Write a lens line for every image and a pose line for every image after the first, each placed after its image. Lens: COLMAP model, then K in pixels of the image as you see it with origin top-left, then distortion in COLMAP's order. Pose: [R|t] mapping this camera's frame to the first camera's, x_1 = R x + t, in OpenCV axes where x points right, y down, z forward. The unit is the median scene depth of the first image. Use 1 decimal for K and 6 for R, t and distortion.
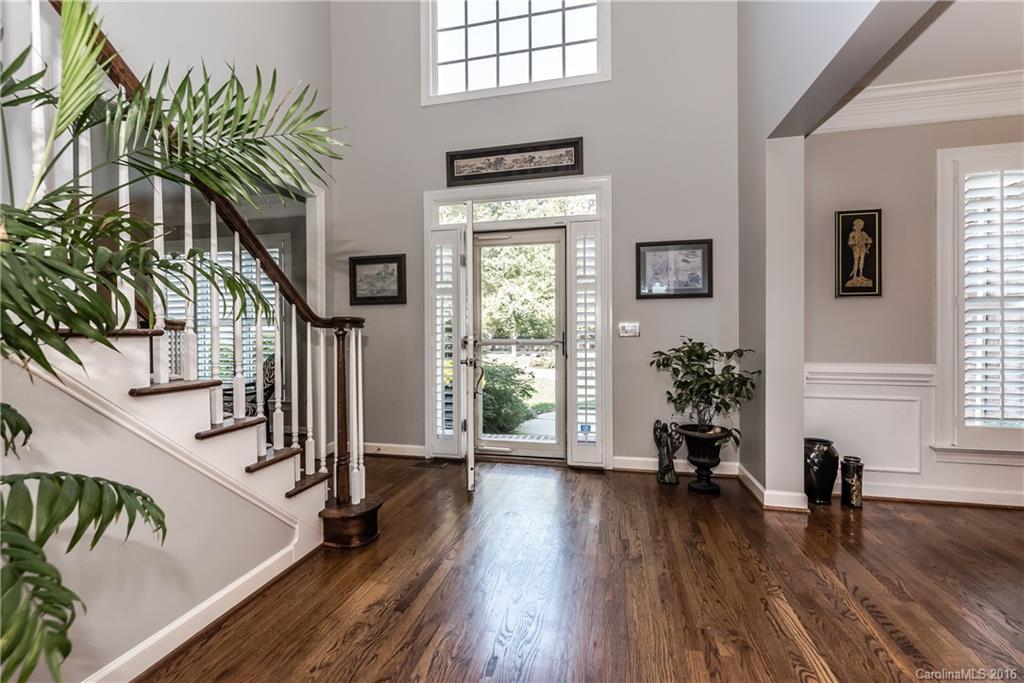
lens RADIAL K [[444.7, 0, 508.5], [0, 444.7, 339.7], [0, 0, 1]] dist [0.000371, -0.000664]
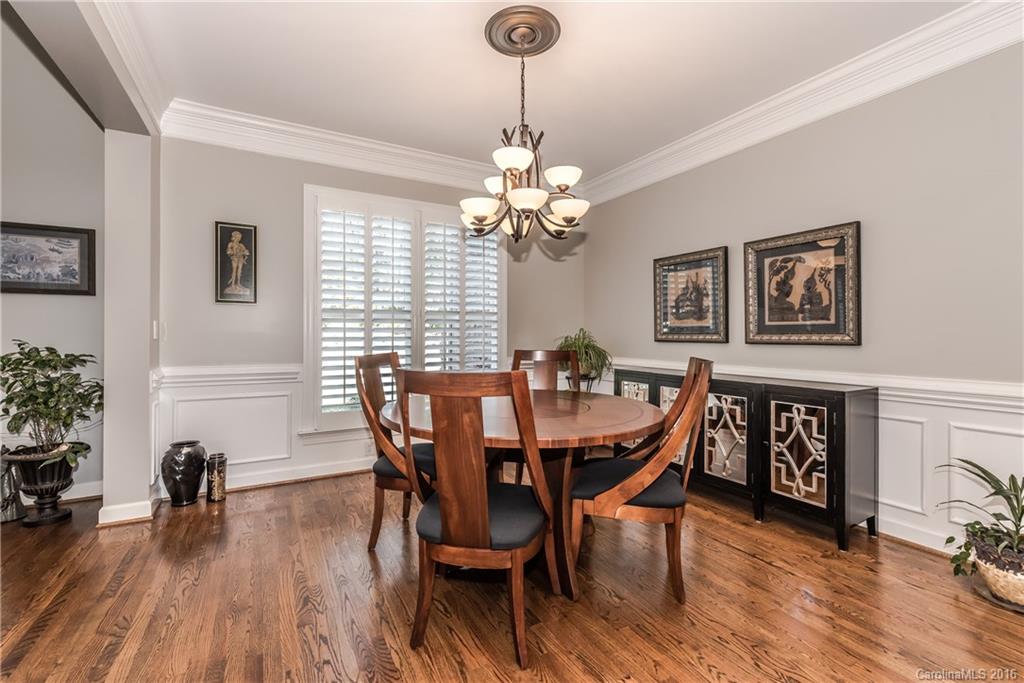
lens RADIAL K [[444.7, 0, 513.5], [0, 444.7, 334.6], [0, 0, 1]] dist [0.000371, -0.000664]
pose [[0.731933, 0.006367, 0.681346, 0.547981], [0.003822, 0.999902, -0.013449, -0.003417], [-0.681365, 0.012448, 0.731838, -0.249462]]
